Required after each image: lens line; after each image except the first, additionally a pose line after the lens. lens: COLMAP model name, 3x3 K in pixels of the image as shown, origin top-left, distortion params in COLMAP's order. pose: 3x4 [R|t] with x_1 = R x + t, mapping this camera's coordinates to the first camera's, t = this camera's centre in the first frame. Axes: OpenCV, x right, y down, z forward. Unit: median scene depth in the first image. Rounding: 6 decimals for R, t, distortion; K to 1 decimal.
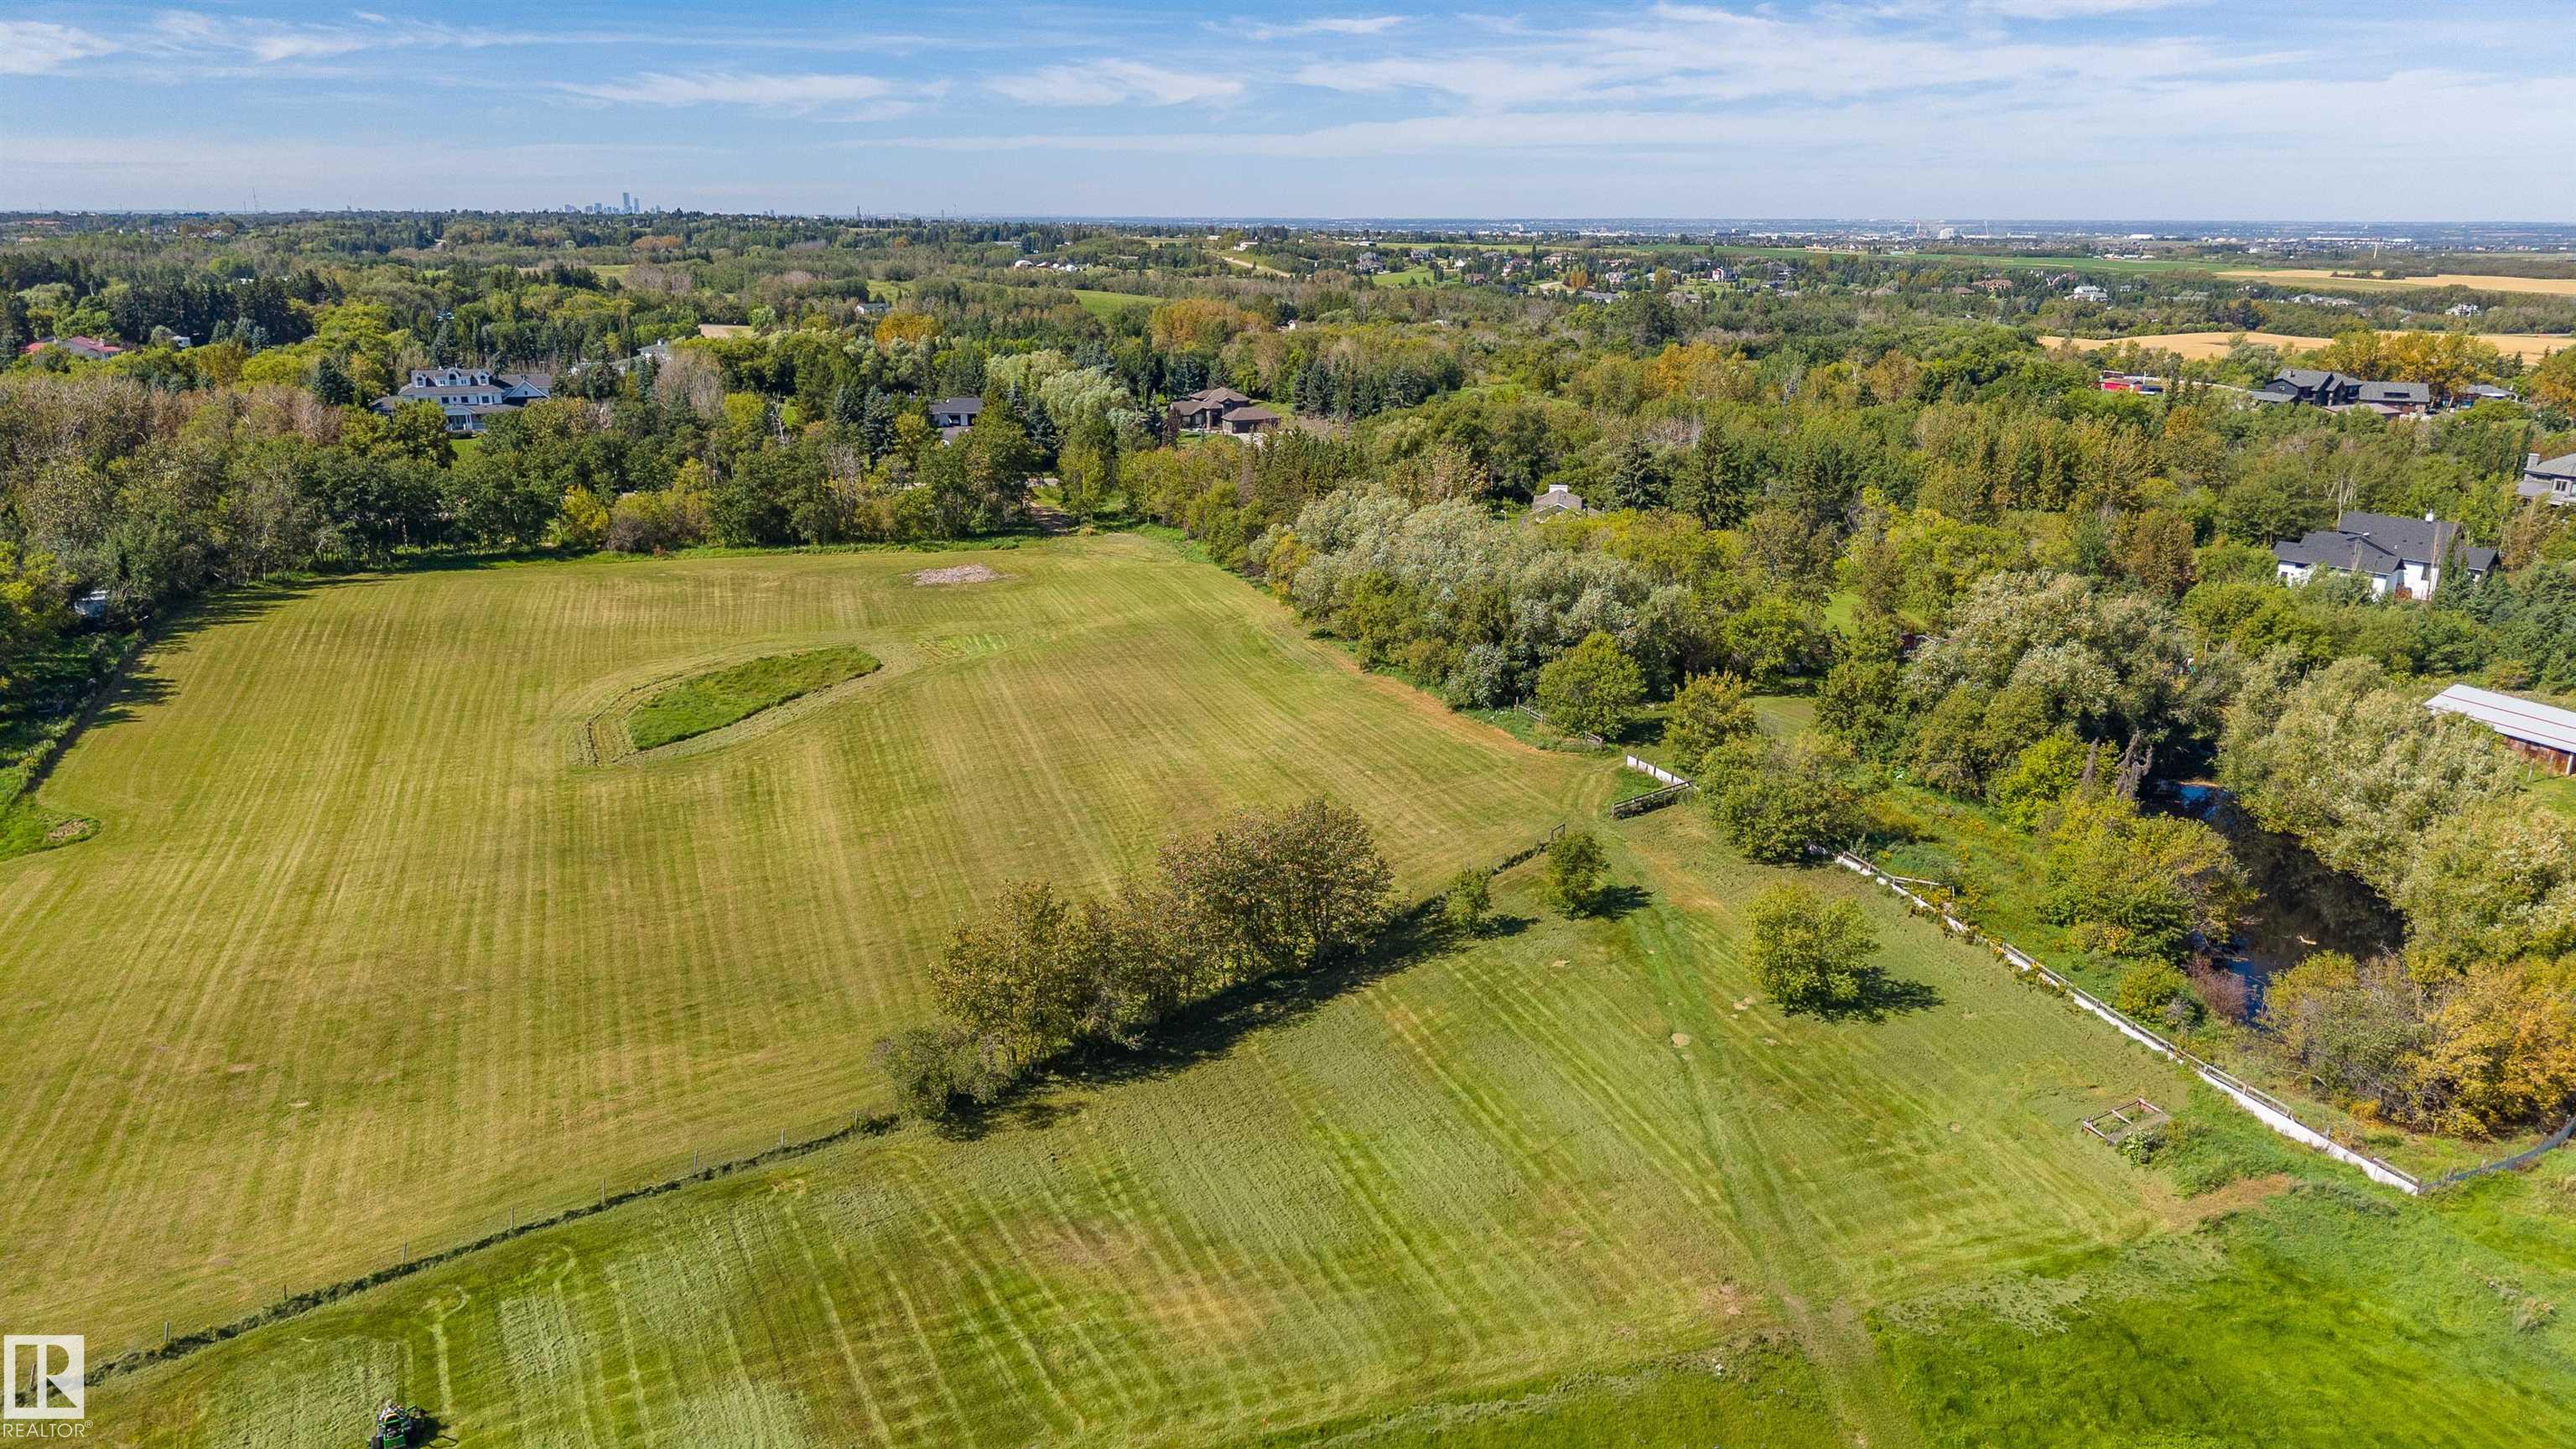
lens RADIAL K [[1716.9, 0, 1294.7], [0, 1716.9, 724.5], [0, 0, 1]] dist [0.031583, -0.038342]
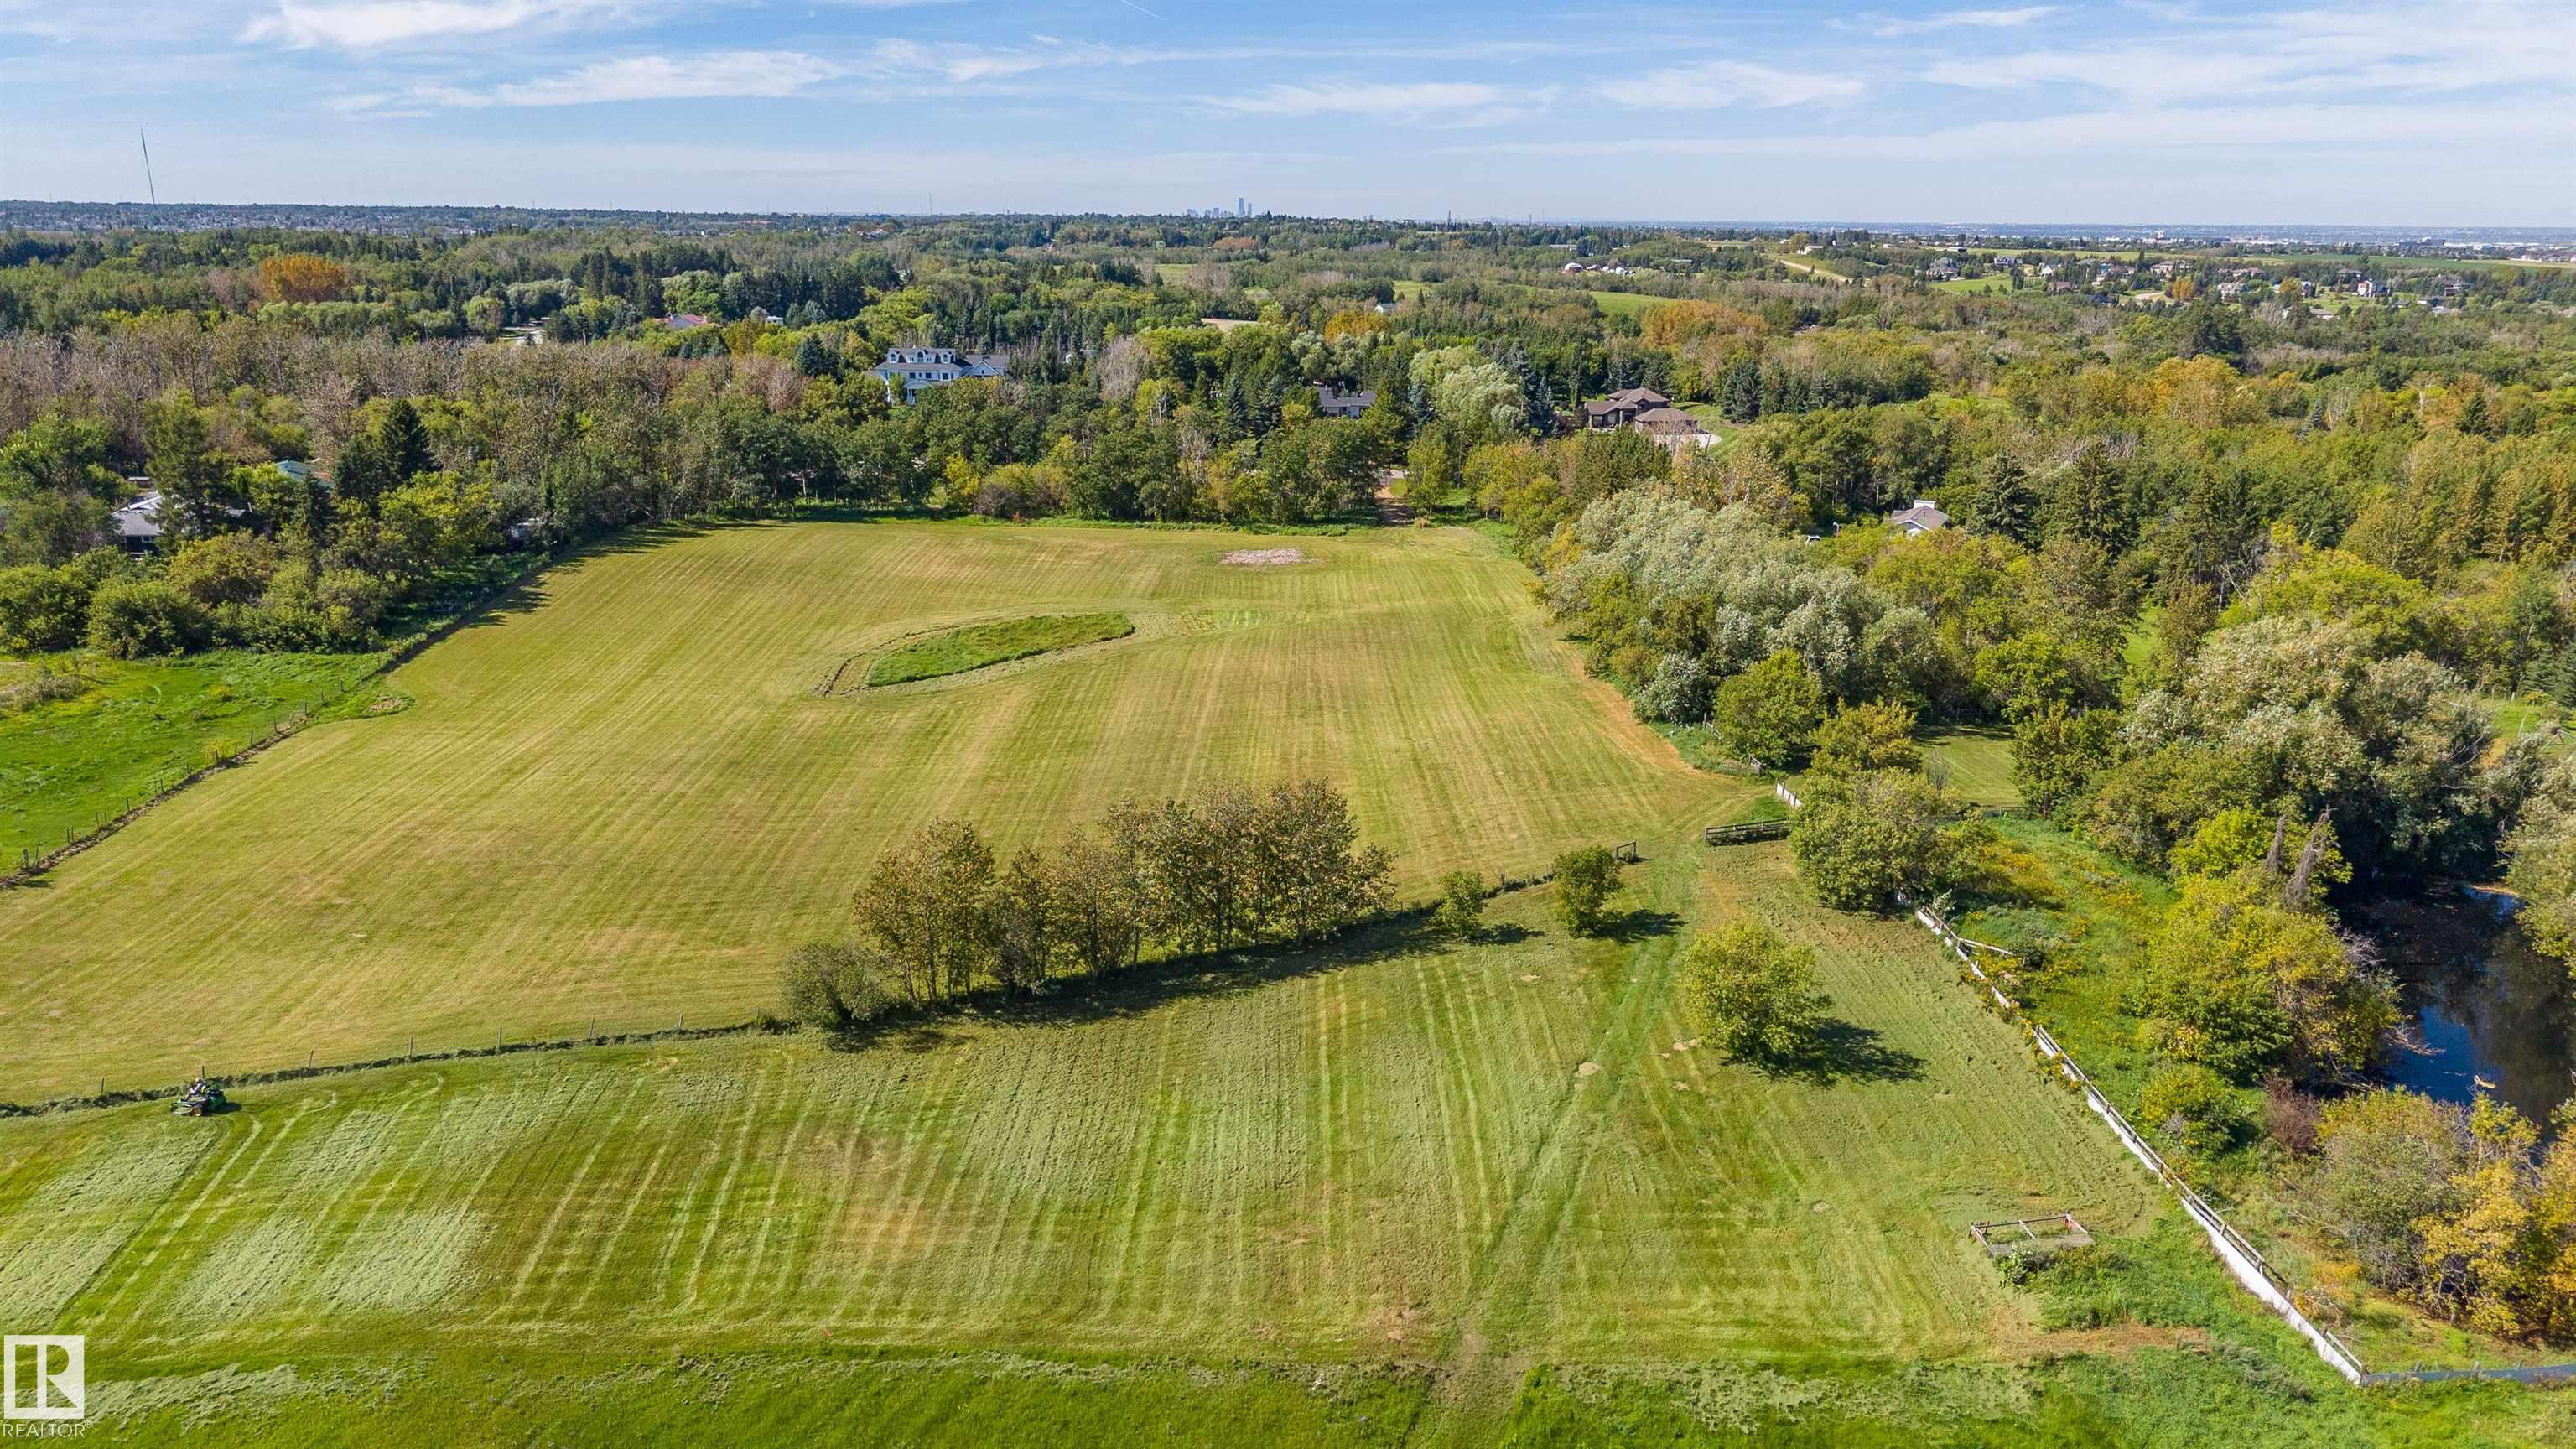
lens RADIAL K [[1716.9, 0, 1296.7], [0, 1716.9, 732.9], [0, 0, 1]] dist [0.031583, -0.038342]
pose [[0.947093, 0.095263, -0.306498, 0.169256], [-0.094678, 0.995366, 0.016809, 0.000057], [0.306679, 0.013099, 0.951723, 0.028645]]
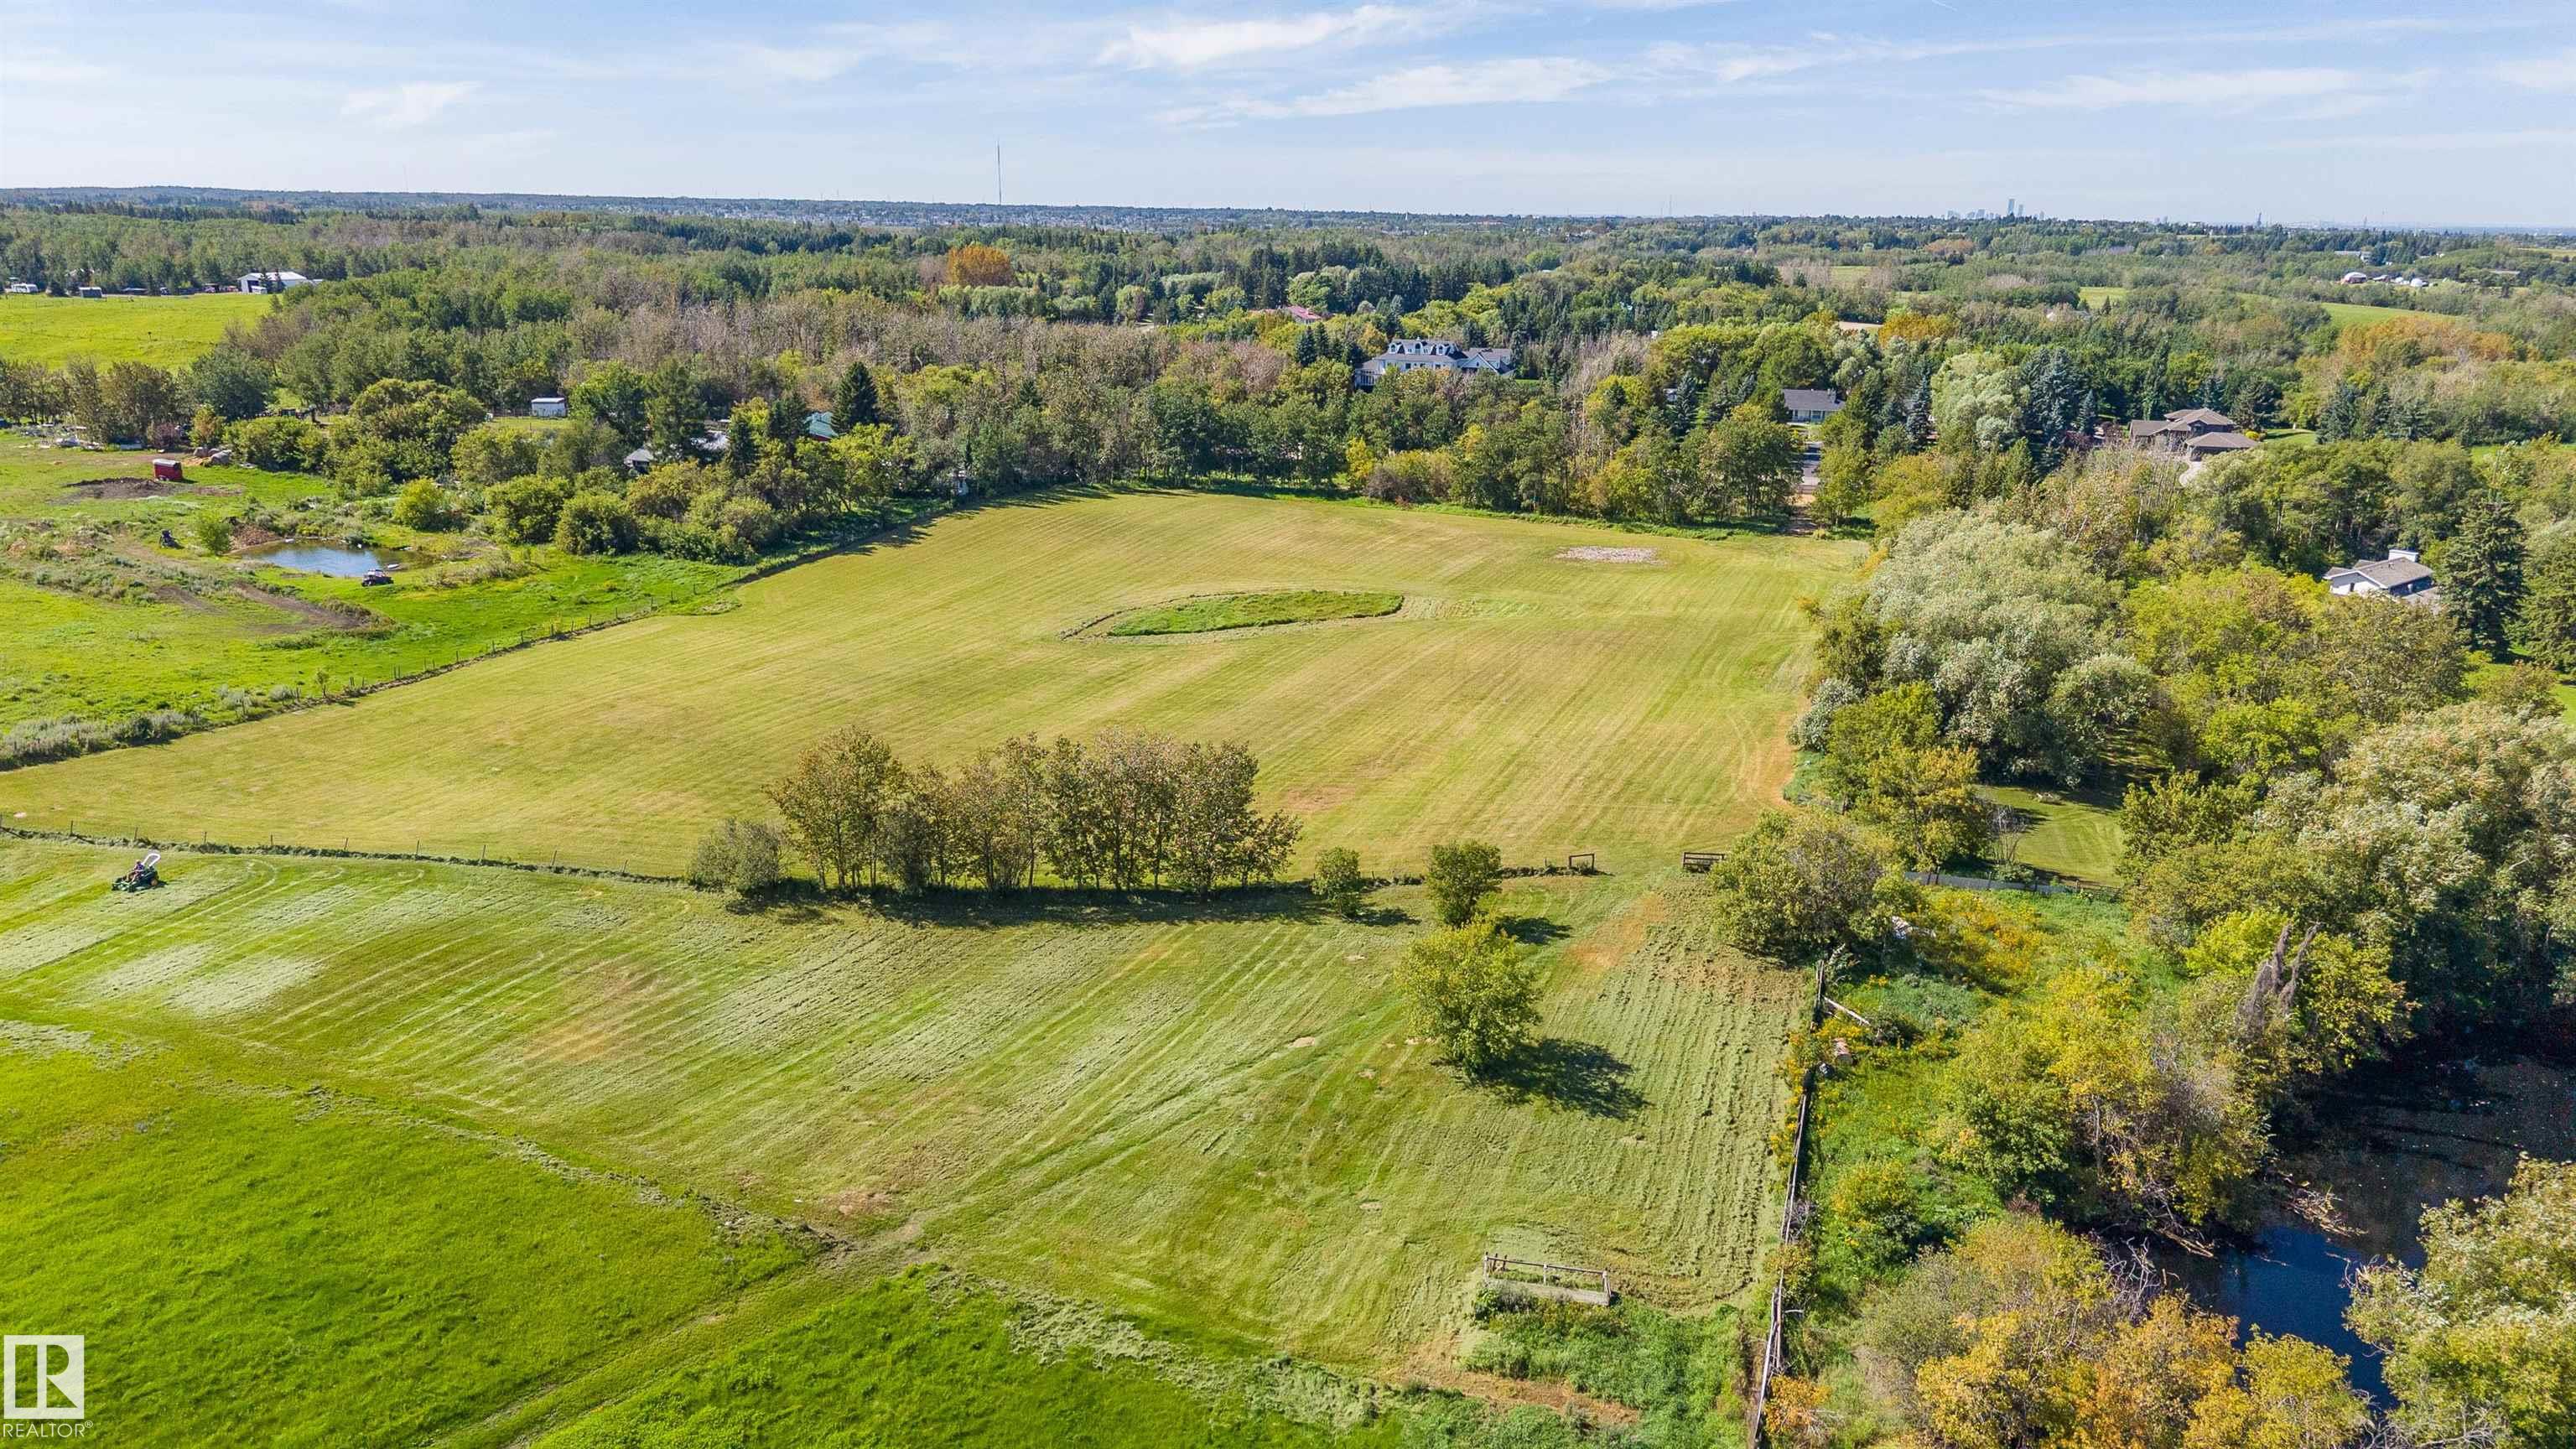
lens RADIAL K [[1716.9, 0, 1293.9], [0, 1716.9, 747.0], [0, 0, 1]] dist [0.031583, -0.038342]
pose [[0.739602, 0.203906, -0.641414, 0.388053], [-0.198690, 0.976678, 0.081382, -0.024719], [0.643049, 0.067252, 0.762867, 0.134049]]
